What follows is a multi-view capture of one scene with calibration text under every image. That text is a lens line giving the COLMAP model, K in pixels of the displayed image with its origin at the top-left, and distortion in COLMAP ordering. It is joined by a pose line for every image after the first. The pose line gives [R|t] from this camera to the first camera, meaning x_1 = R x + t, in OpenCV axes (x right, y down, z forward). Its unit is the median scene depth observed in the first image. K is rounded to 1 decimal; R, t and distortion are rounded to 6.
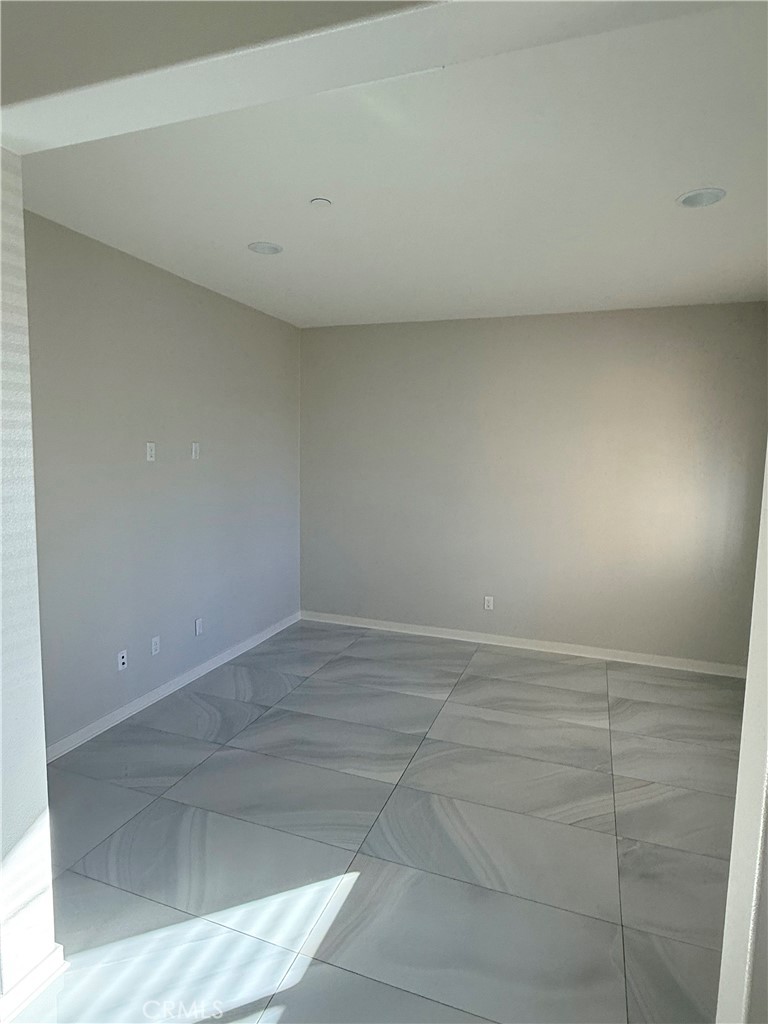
lens RADIAL K [[572.3, 0, 386.1], [0, 572.3, 511.9], [0, 0, 1]] dist [0.002464, 0.000512]
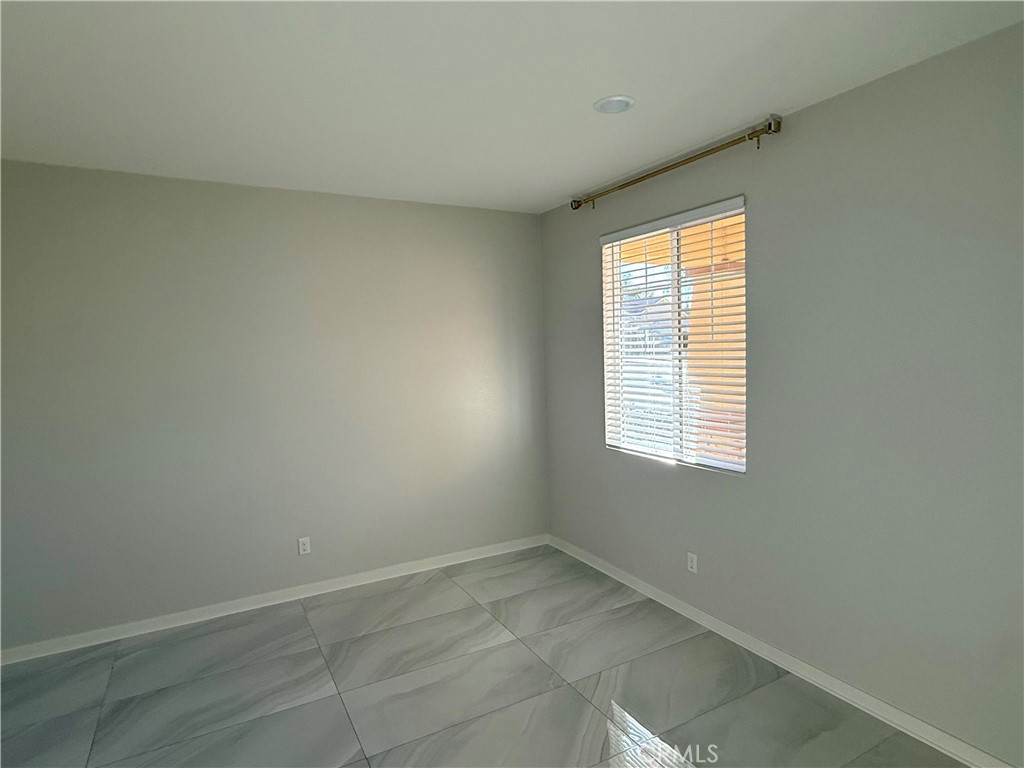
lens RADIAL K [[572.3, 0, 509.7], [0, 572.3, 388.0], [0, 0, 1]] dist [0.002464, 0.000512]
pose [[0.661385, -0.090882, 0.744520, -0.264340], [0.121547, 0.992498, 0.013177, -0.043698], [-0.740133, 0.081779, 0.667470, 0.309861]]
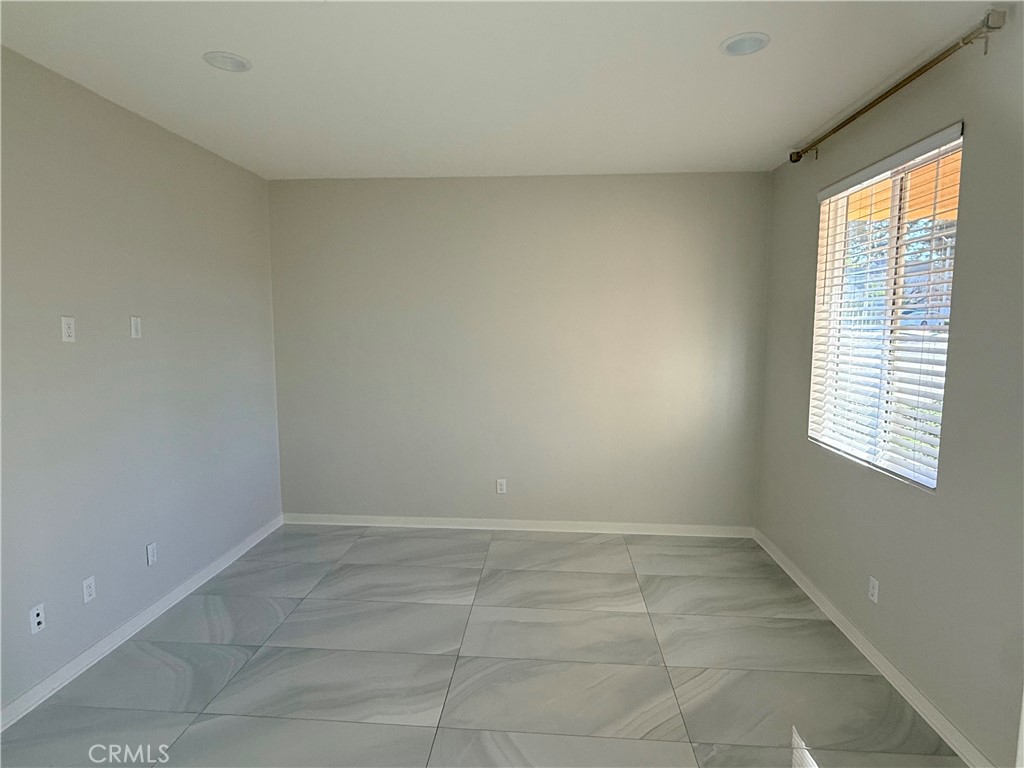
lens RADIAL K [[572.3, 0, 508.7], [0, 572.3, 385.5], [0, 0, 1]] dist [0.002464, 0.000512]
pose [[0.964177, -0.044402, 0.261515, -0.057756], [0.044632, 0.998991, 0.005059, -0.009903], [-0.261476, 0.006794, 0.965186, 0.130884]]
